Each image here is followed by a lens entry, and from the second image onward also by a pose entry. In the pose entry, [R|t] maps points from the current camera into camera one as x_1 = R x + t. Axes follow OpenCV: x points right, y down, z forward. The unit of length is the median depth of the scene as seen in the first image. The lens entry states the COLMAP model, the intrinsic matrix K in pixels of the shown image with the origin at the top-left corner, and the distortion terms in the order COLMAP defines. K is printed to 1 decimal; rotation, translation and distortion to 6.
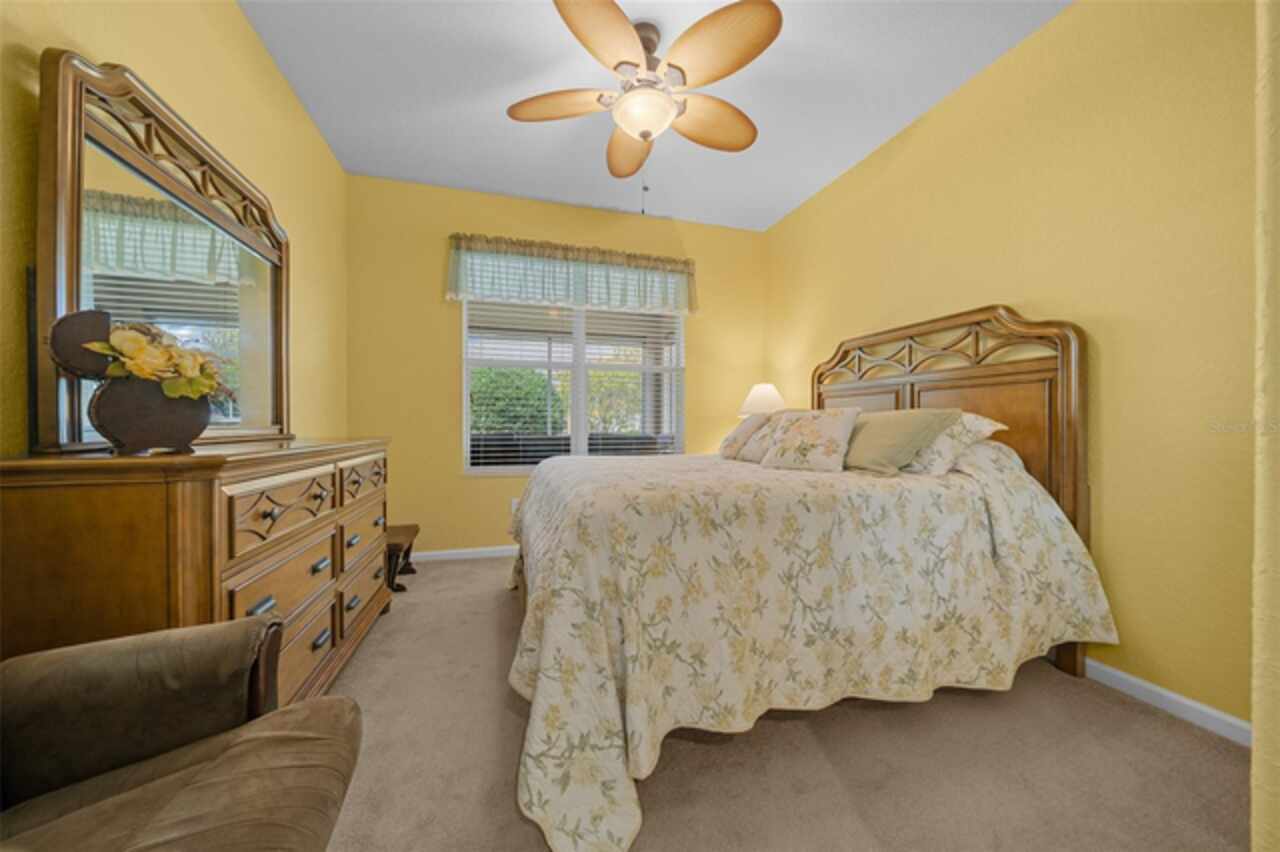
lens RADIAL K [[445.6, 0, 640.0], [0, 445.6, 426.0], [0, 0, 1]] dist [0.000803, 0.000144]
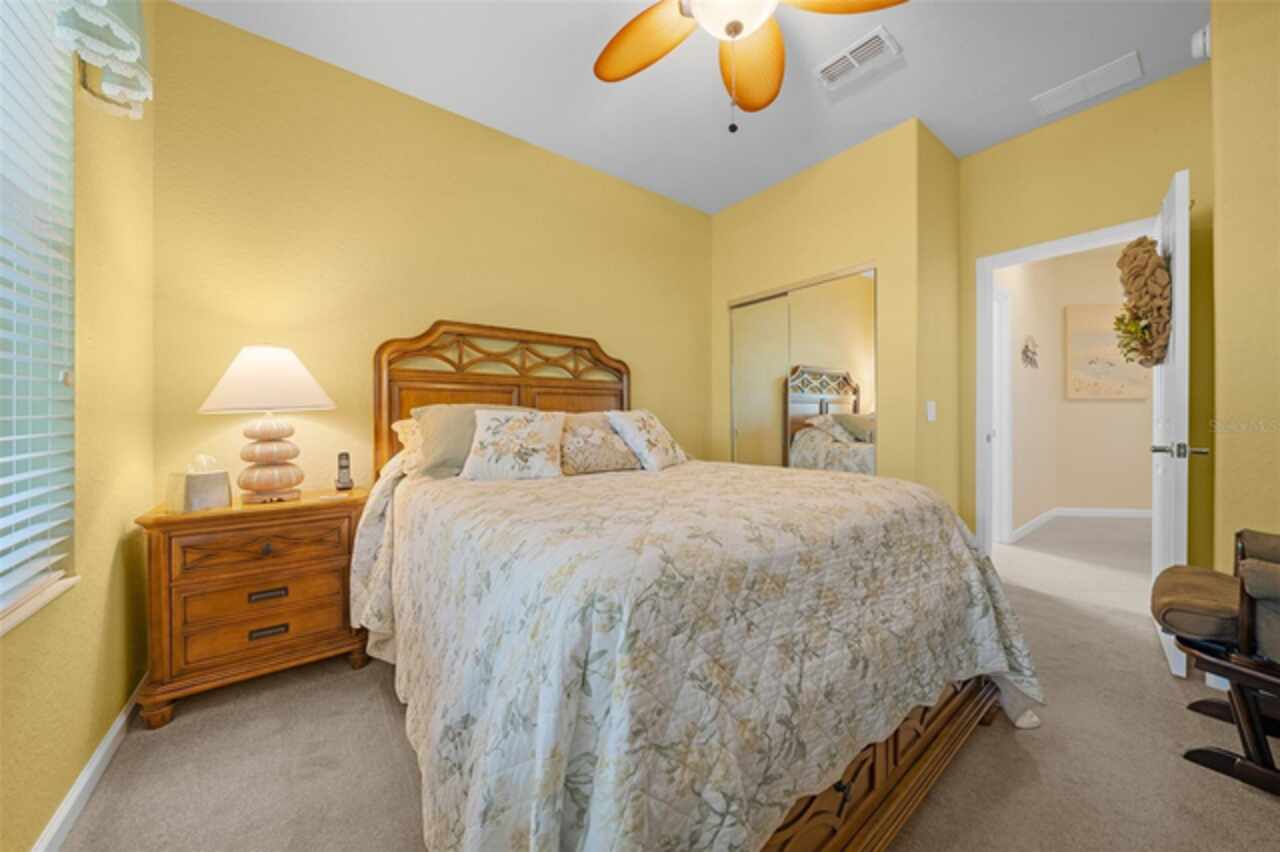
lens RADIAL K [[445.6, 0, 640.0], [0, 445.6, 426.0], [0, 0, 1]] dist [0.000803, 0.000144]
pose [[-0.368031, -0.008562, 0.929774, -0.502478], [0.018641, 0.999689, 0.016585, -0.010908], [-0.929627, 0.023436, -0.367756, 1.155293]]
